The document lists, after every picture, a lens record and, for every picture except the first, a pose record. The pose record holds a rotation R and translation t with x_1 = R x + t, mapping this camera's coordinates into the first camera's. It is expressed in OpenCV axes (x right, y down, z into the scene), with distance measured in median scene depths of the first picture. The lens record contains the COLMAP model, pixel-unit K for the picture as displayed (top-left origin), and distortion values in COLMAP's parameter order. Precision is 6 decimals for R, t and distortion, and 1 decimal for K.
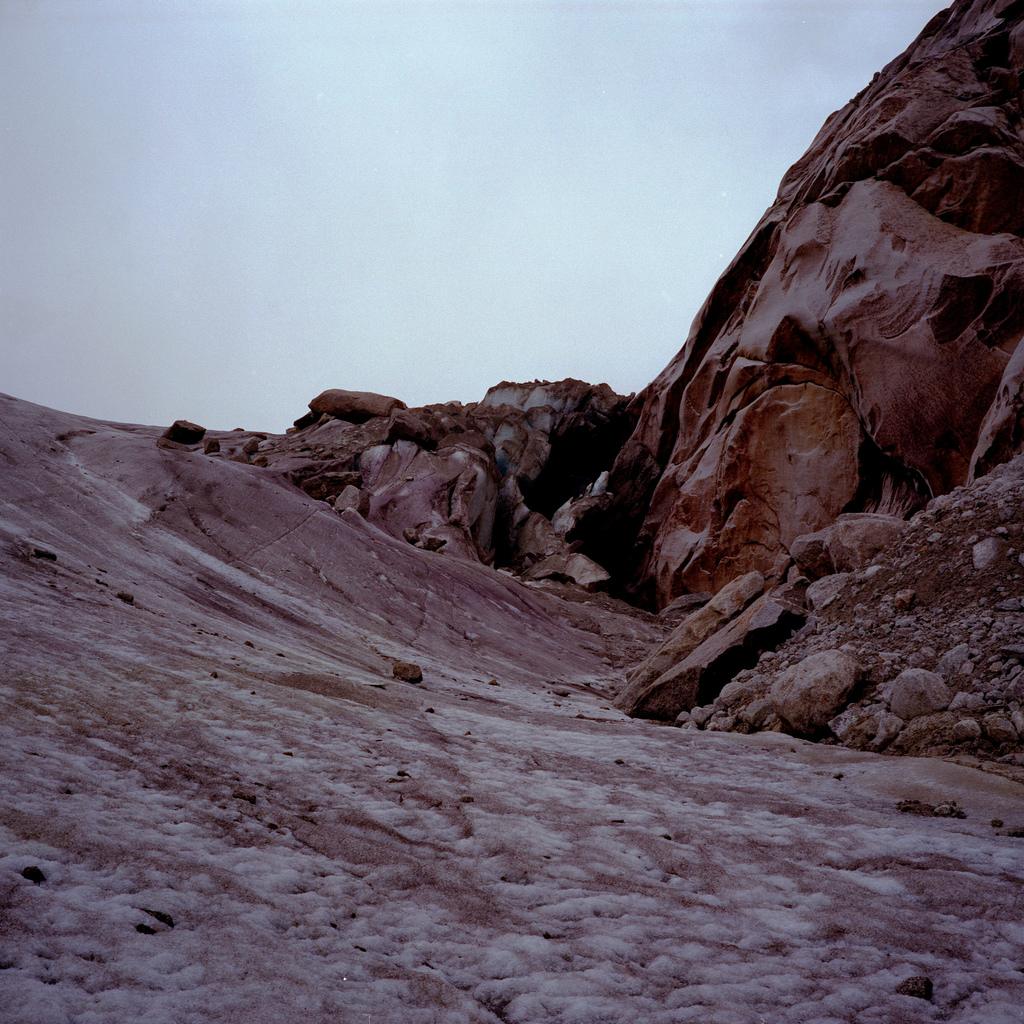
lens RADIAL K [[1302.0, 0, 512.0], [0, 1302.0, 512.0], [0, 0, 1]] dist [-0.073566, 0.039125]
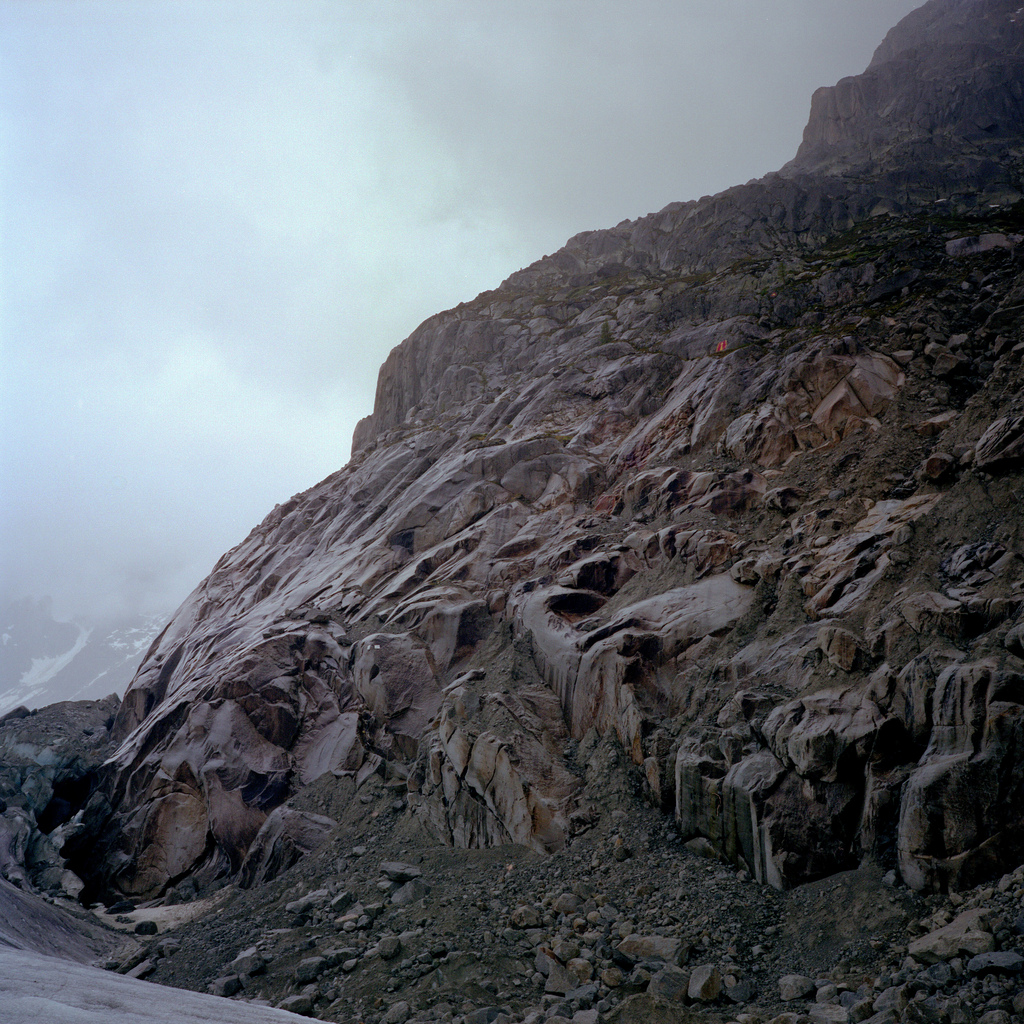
lens RADIAL K [[1377.5, 0, 513.8], [0, 1377.5, 488.3], [0, 0, 1]] dist [-0.003891, -0.059670]
pose [[0.904126, 0.158638, 0.396725, -0.263442], [-0.116342, 0.984840, -0.128668, -0.352762], [-0.411122, 0.070177, 0.908875, -1.286263]]
